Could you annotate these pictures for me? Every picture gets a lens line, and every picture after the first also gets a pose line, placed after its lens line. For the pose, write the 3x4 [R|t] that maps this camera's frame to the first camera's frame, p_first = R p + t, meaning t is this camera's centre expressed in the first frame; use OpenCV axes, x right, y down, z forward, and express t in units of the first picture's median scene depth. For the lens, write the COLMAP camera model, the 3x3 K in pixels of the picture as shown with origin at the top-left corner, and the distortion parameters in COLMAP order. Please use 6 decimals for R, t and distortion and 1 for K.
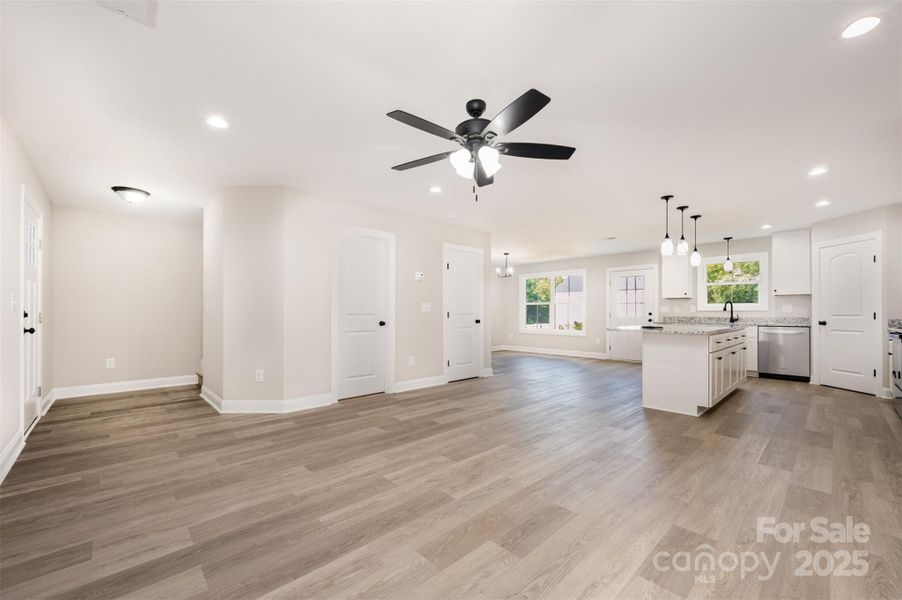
lens RADIAL K [[357.4, 0, 440.8], [0, 357.4, 310.7], [0, 0, 1]] dist [-0.002324, -0.000565]
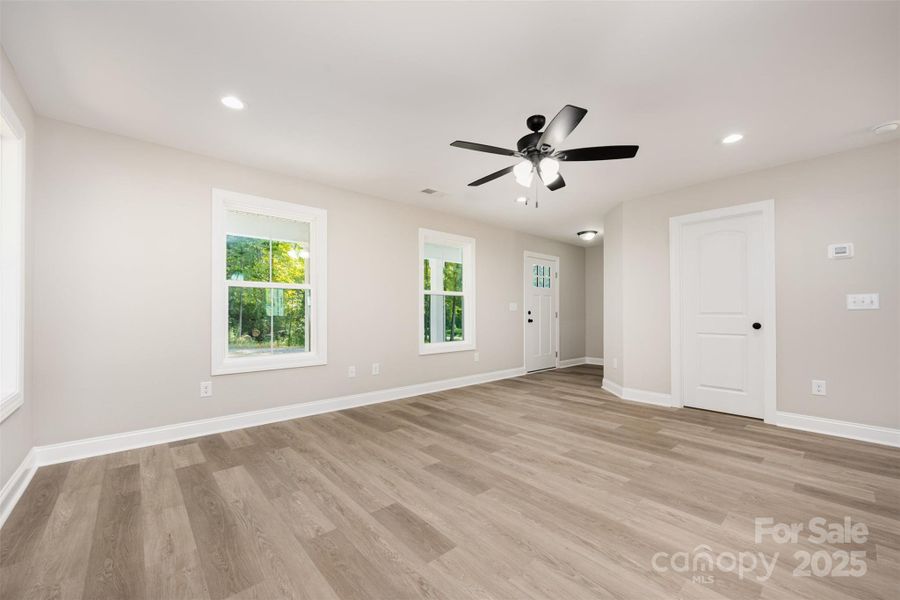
lens RADIAL K [[365.5, 0, 457.5], [0, 365.5, 321.8], [0, 0, 1]] dist [-0.002775, -0.000288]
pose [[-0.007069, 0.025735, -0.999644, 1.312654], [0.007013, 0.999645, 0.025685, 0.007524], [0.999950, -0.006829, -0.007247, 0.848965]]
